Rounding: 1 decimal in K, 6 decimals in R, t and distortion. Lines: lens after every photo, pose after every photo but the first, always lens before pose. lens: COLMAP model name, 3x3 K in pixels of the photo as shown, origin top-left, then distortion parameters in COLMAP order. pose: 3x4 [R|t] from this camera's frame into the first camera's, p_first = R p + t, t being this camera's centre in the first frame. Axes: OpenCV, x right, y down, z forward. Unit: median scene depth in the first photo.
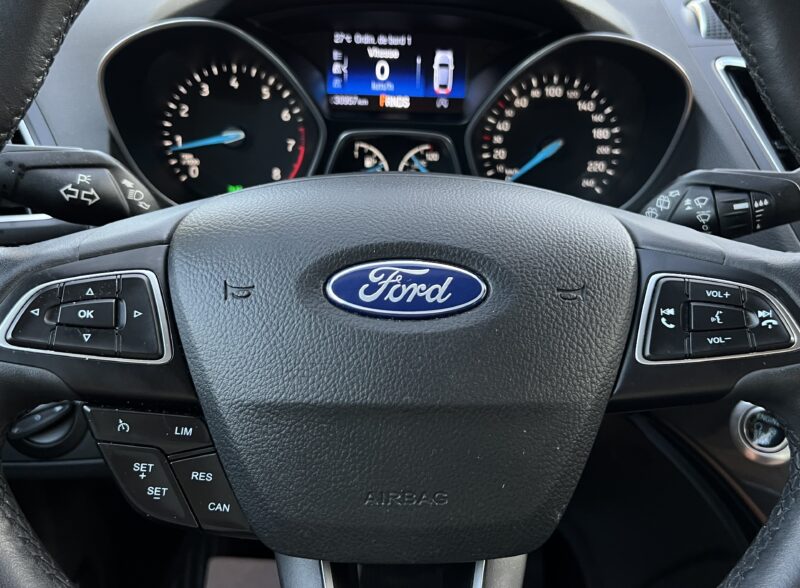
lens RADIAL K [[786.9, 0, 402.9], [0, 786.9, 293.0], [0, 0, 1]] dist [0.025541, 0.000000]
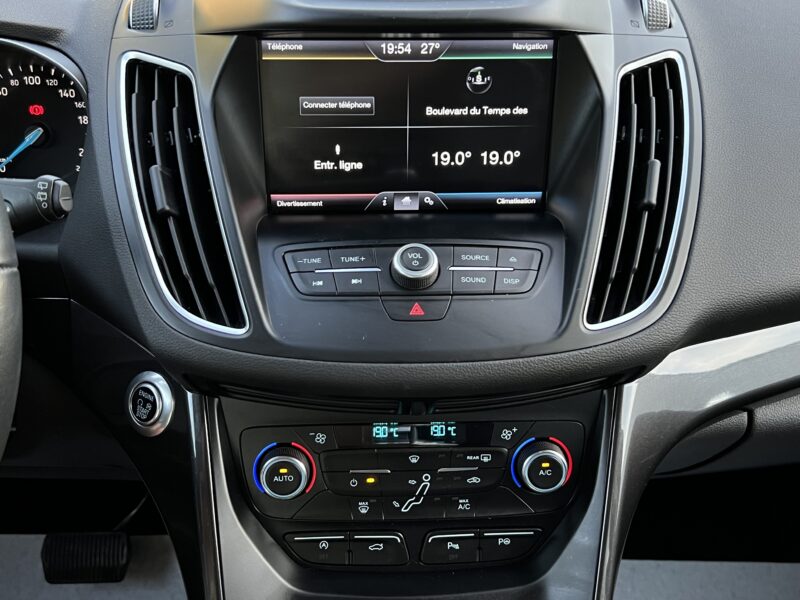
lens RADIAL K [[896.8, 0, 388.7], [0, 896.8, 315.5], [0, 0, 1]] dist [0.009936, 0.000000]
pose [[0.999541, -0.030003, -0.004297, 0.681547], [0.030254, 0.996182, 0.081885, -0.035638], [0.001824, -0.081978, 0.996633, -0.190116]]
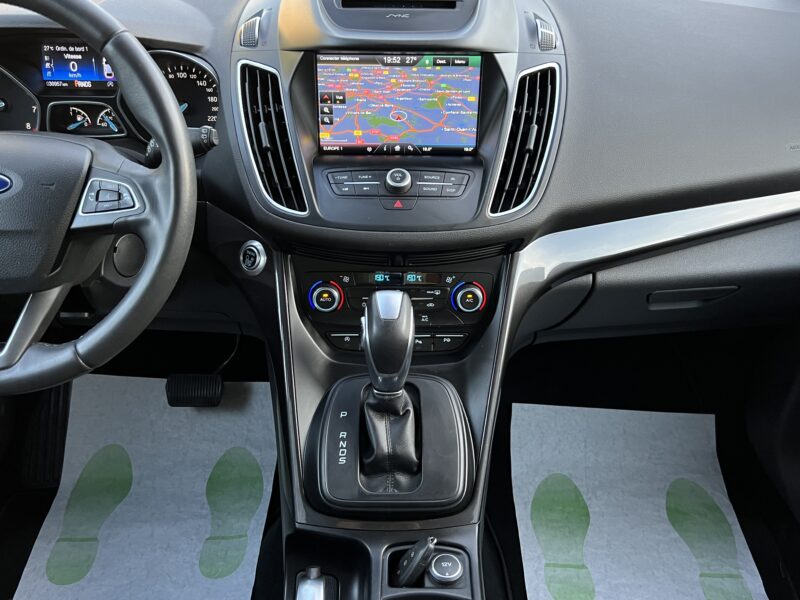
lens RADIAL K [[763.1, 0, 388.2], [0, 763.1, 316.7], [0, 0, 1]] dist [0.023926, 0.000000]
pose [[0.999257, -0.007062, -0.037877, 0.742771], [0.011892, 0.991593, 0.128846, 0.063014], [0.036649, -0.129201, 0.990941, -0.761111]]
